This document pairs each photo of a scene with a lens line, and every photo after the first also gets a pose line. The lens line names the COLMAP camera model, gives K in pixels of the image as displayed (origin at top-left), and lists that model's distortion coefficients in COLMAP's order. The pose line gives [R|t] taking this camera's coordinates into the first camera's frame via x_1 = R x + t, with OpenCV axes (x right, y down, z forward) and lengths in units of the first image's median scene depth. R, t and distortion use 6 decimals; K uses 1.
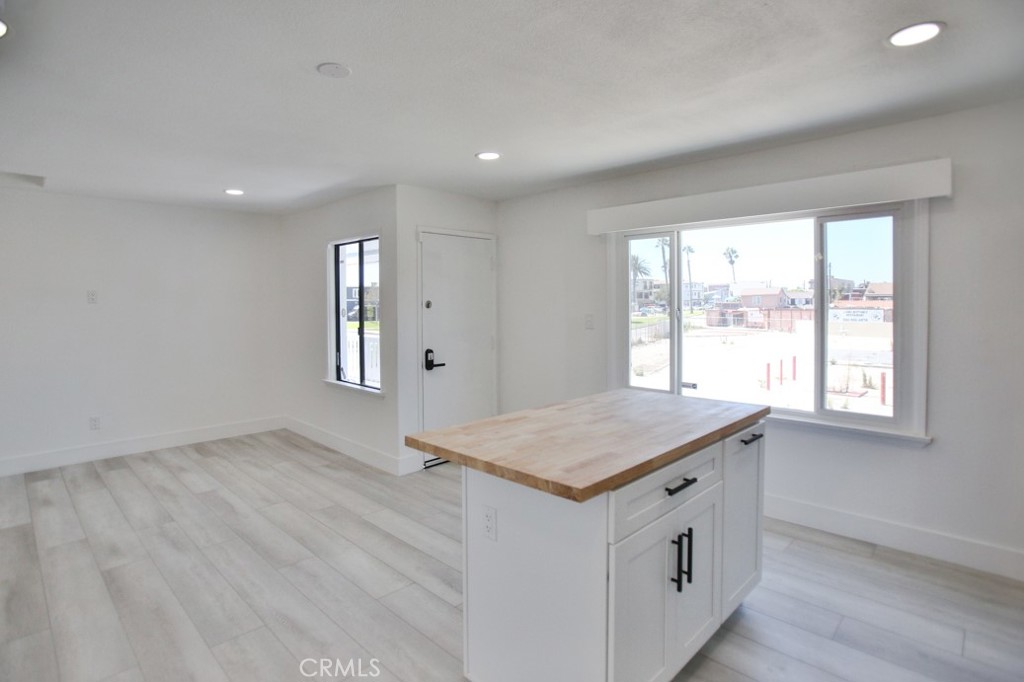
lens RADIAL K [[522.5, 0, 510.9], [0, 522.5, 313.7], [0, 0, 1]] dist [-0.055545, 0.018605]
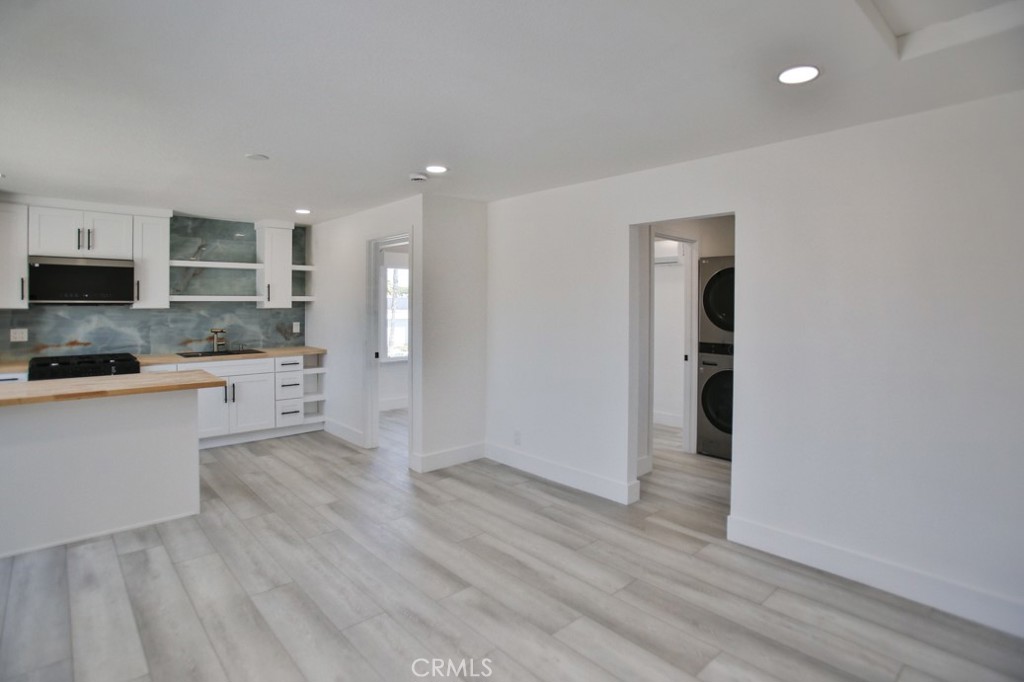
lens RADIAL K [[522.5, 0, 510.9], [0, 522.5, 313.7], [0, 0, 1]] dist [-0.055545, 0.018605]
pose [[-0.998205, 0.002940, 0.059812, -0.853990], [0.004316, 0.999728, 0.022899, -0.031905], [-0.059729, 0.023117, -0.997947, 1.776096]]
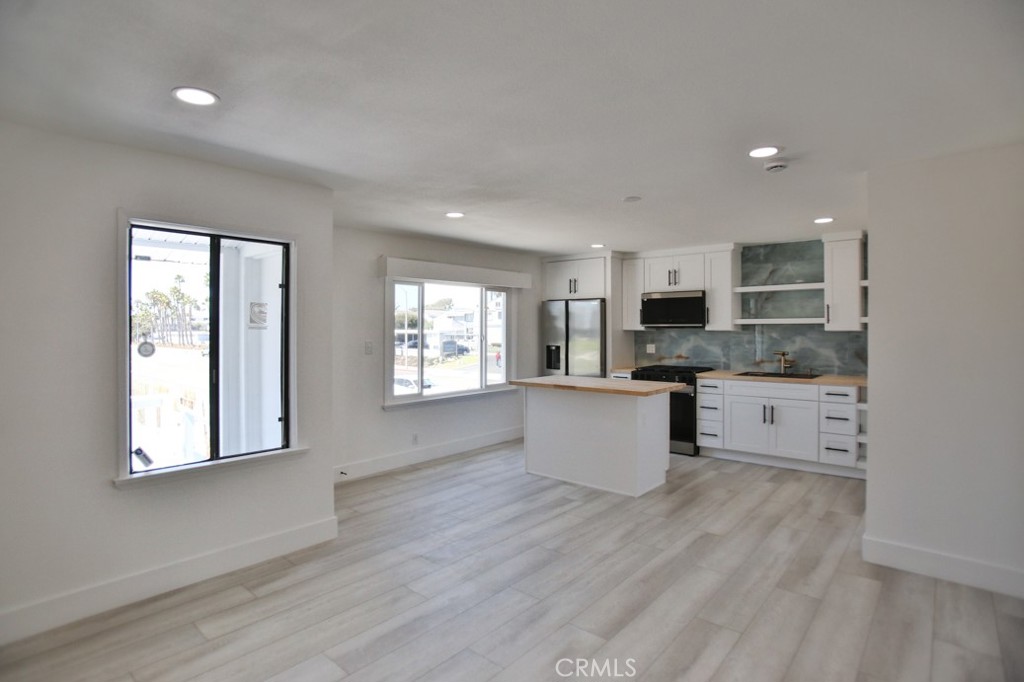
lens RADIAL K [[526.5, 0, 512.0], [0, 526.5, 341.0], [0, 0, 1]] dist [-0.021294, 0.001066]
pose [[-0.067709, -0.018406, 0.997535, -1.523752], [0.010147, 0.999765, 0.019135, -0.022645], [-0.997654, 0.011417, -0.067506, 1.098605]]
